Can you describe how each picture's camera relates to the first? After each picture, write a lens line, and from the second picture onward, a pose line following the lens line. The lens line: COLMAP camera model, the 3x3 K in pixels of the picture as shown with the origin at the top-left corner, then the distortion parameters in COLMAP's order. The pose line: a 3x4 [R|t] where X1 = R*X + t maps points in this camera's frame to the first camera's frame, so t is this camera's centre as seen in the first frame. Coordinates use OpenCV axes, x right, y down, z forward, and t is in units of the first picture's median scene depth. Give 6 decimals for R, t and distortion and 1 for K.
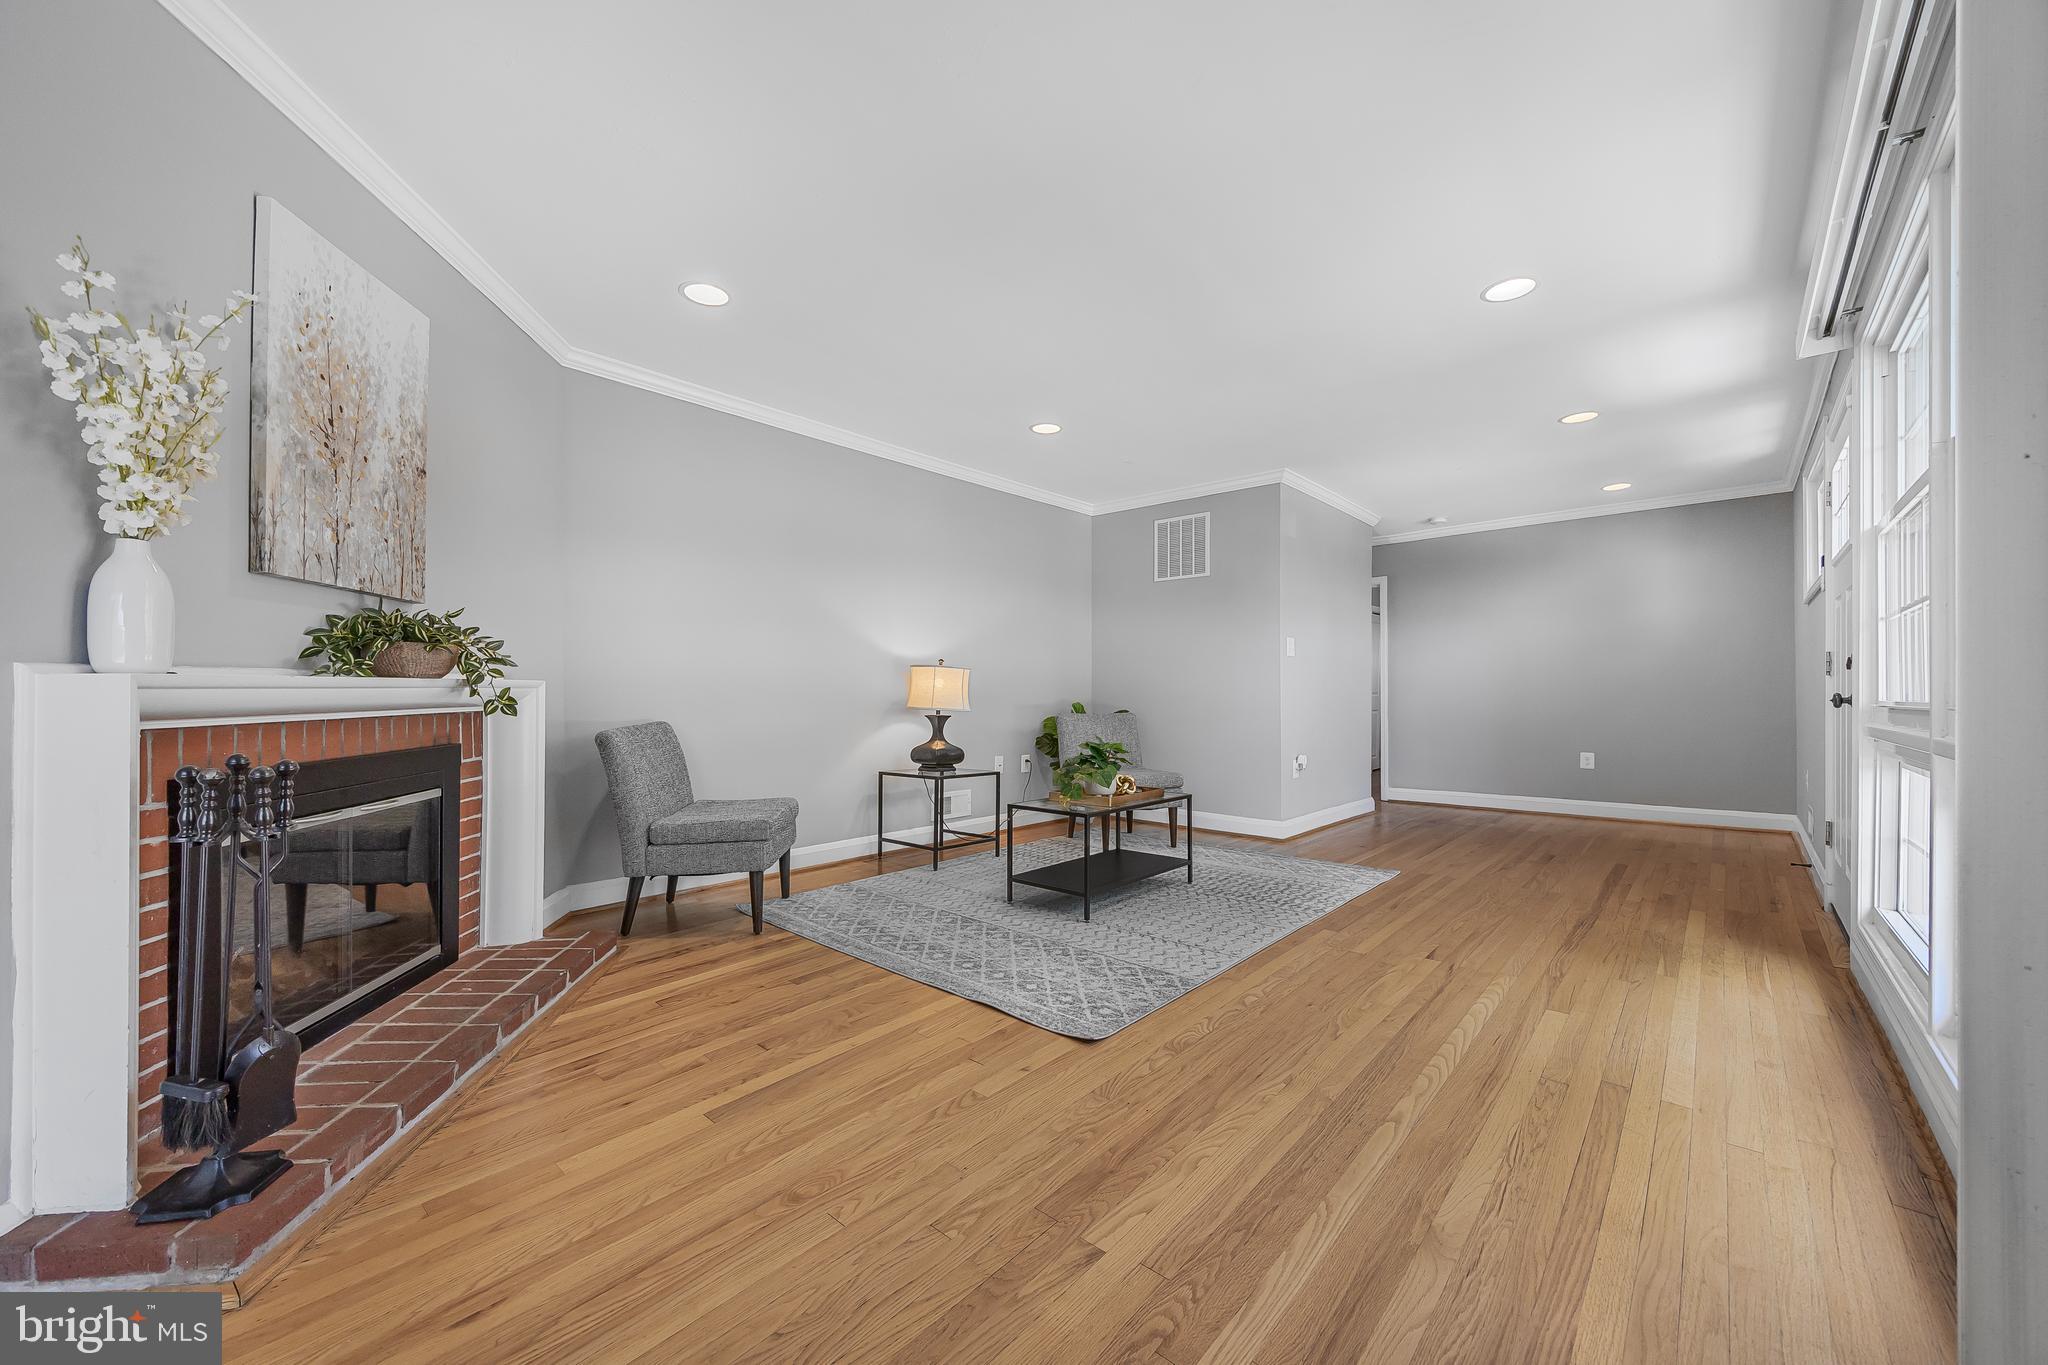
lens RADIAL K [[776.7, 0, 1014.9], [0, 776.7, 678.7], [0, 0, 1]] dist [0.000252, -0.000049]
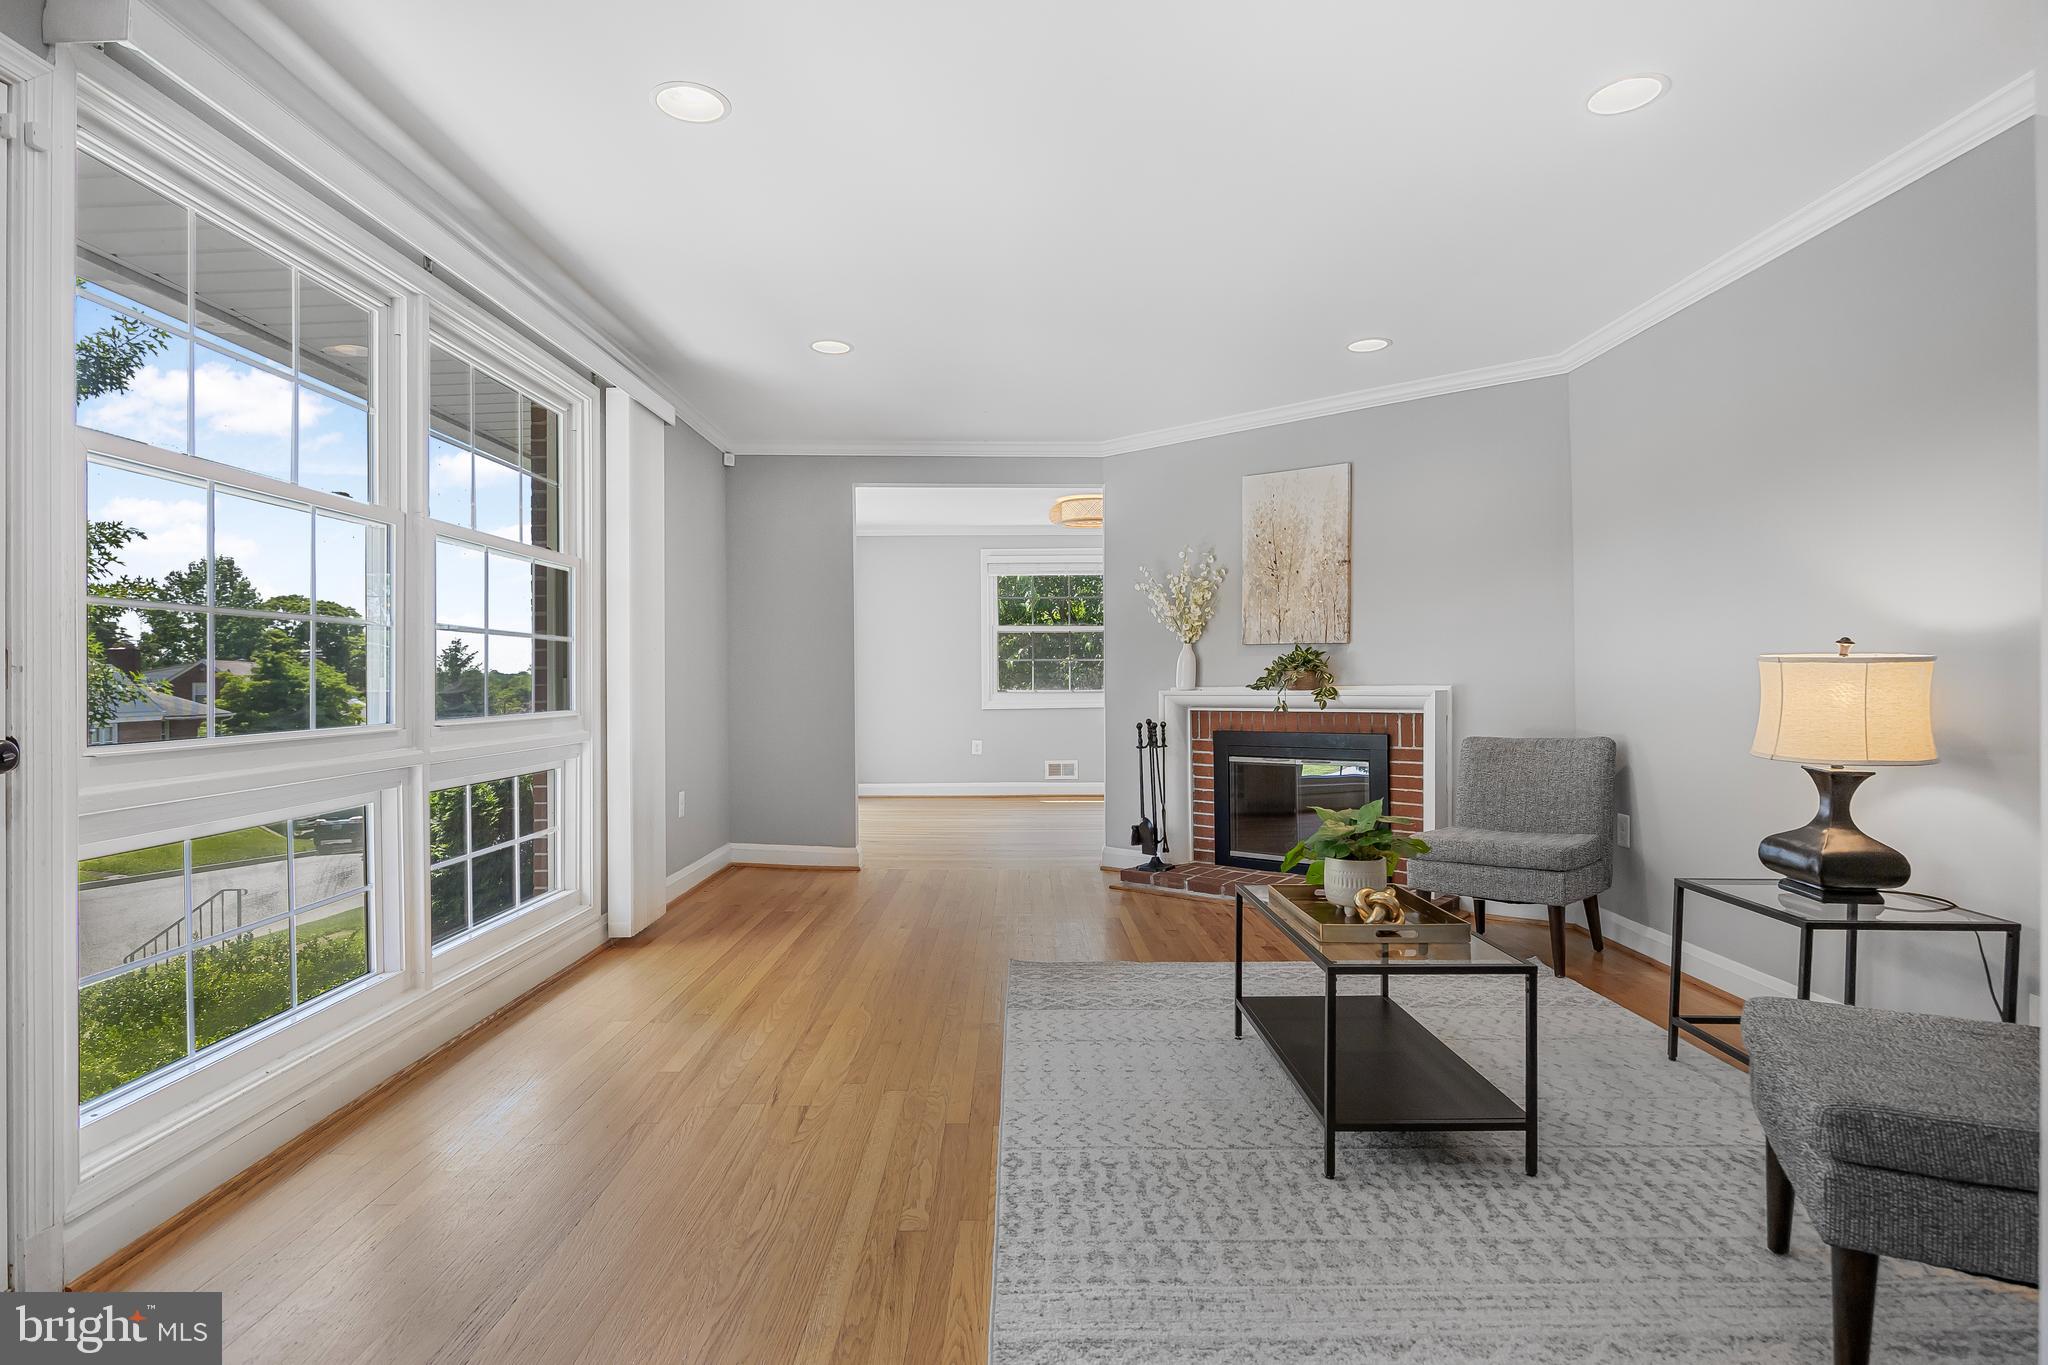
lens RADIAL K [[1079.8, 0, 1033.2], [0, 1079.8, 680.6], [0, 0, 1]] dist [-0.005147, -0.000904]
pose [[-0.733228, 0.002770, -0.679977, 0.997069], [0.012980, 0.999867, -0.009923, -0.004454], [0.679858, -0.016101, -0.733167, 1.779777]]
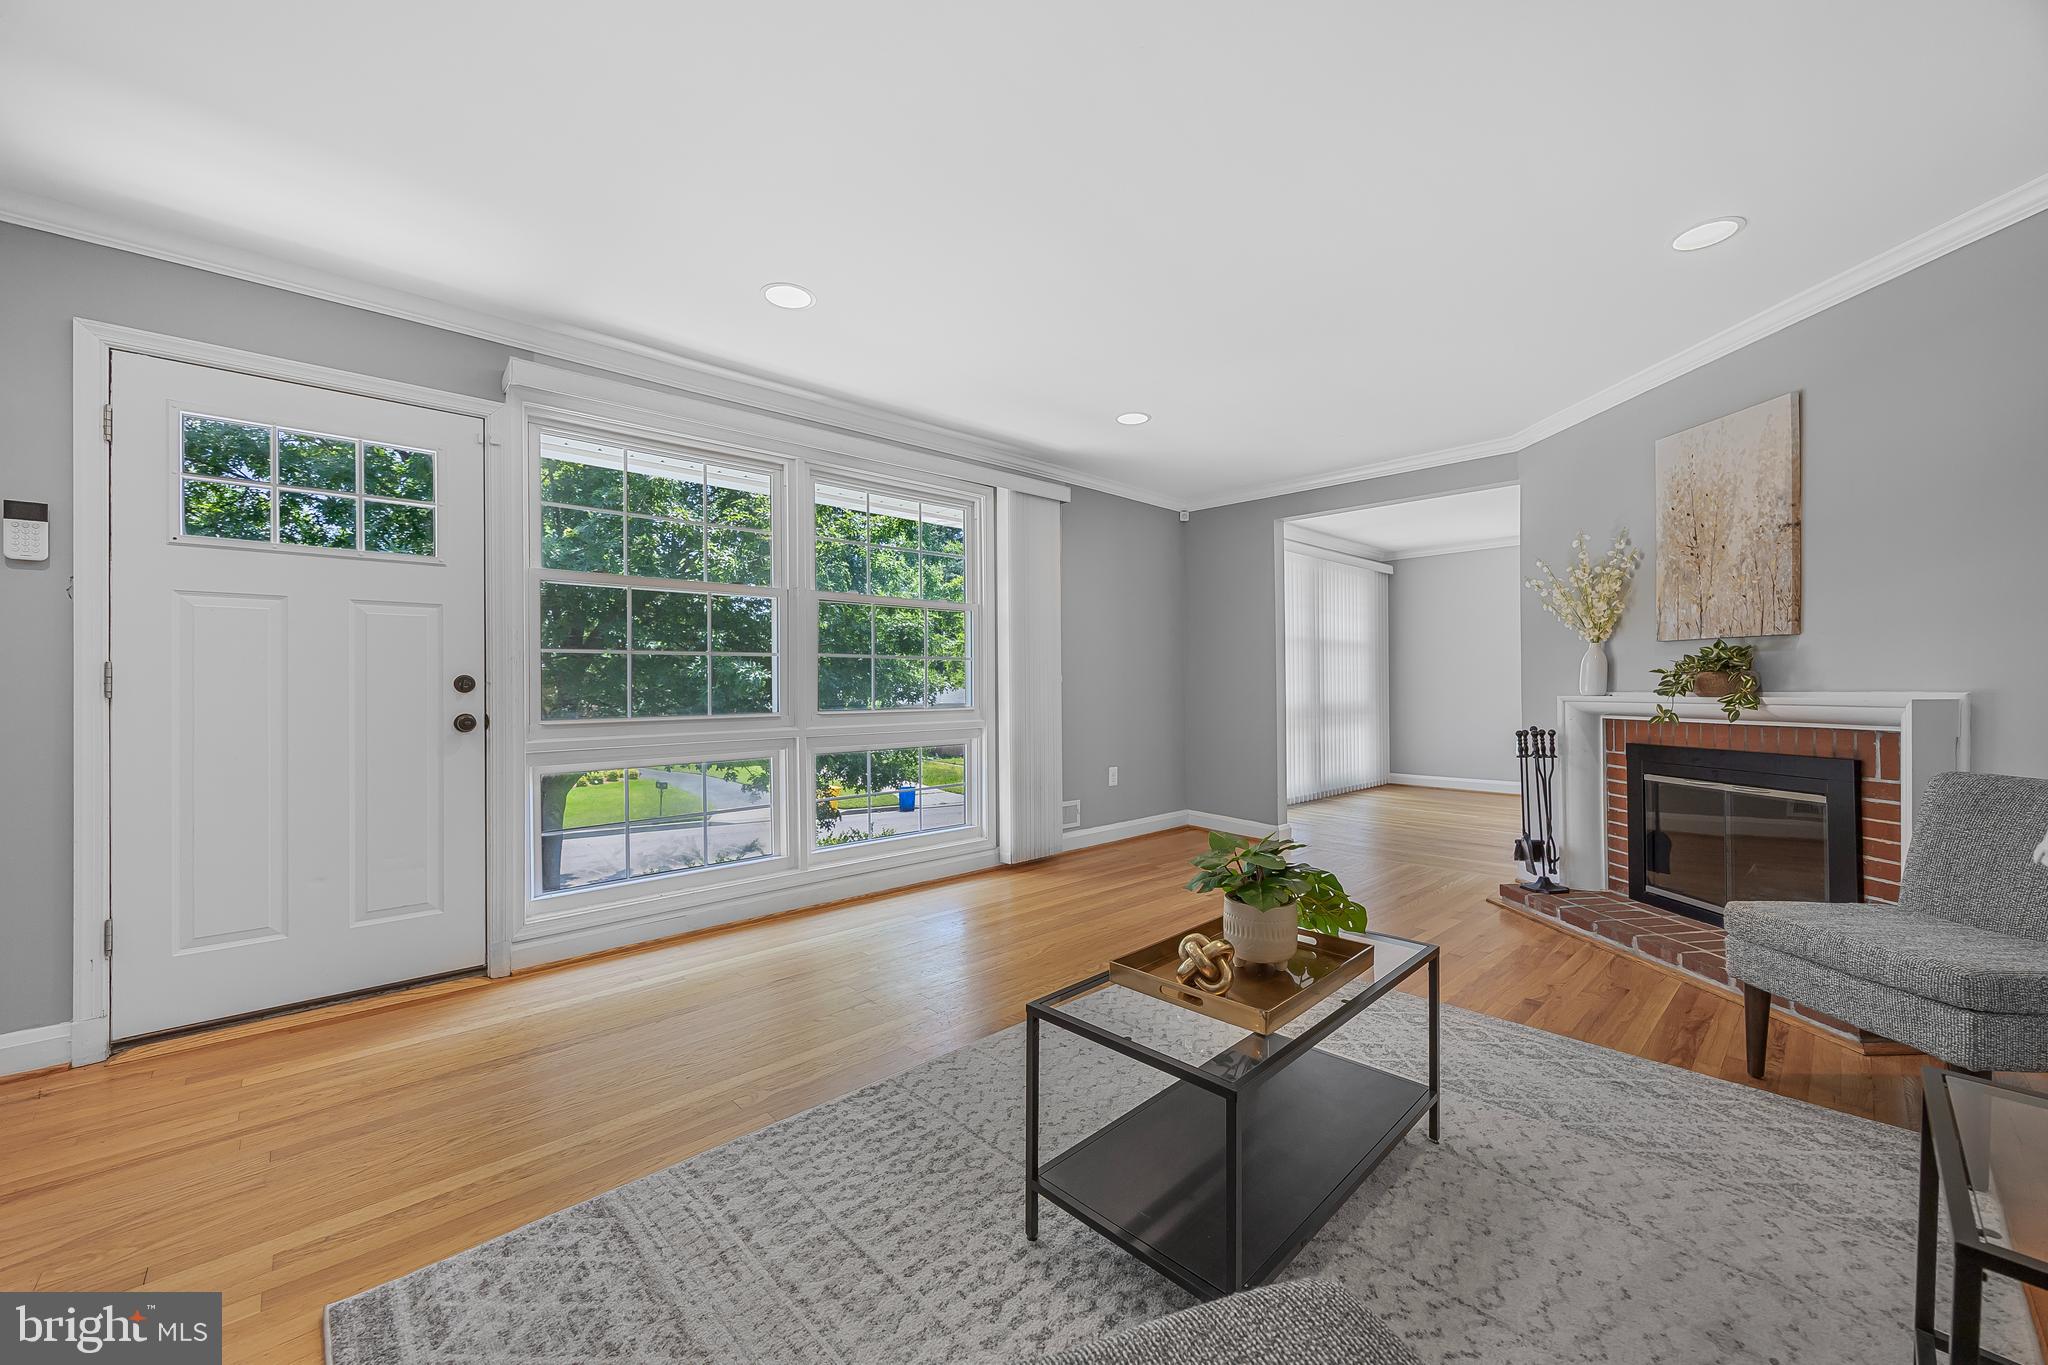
lens RADIAL K [[786.4, 0, 1019.9], [0, 786.4, 685.0], [0, 0, 1]] dist [-0.000293, -0.000122]
pose [[-0.996810, 0.006011, 0.079584, 0.266601], [0.004744, 0.999859, -0.016101, -0.003615], [-0.079670, -0.015672, -0.996698, 1.868775]]
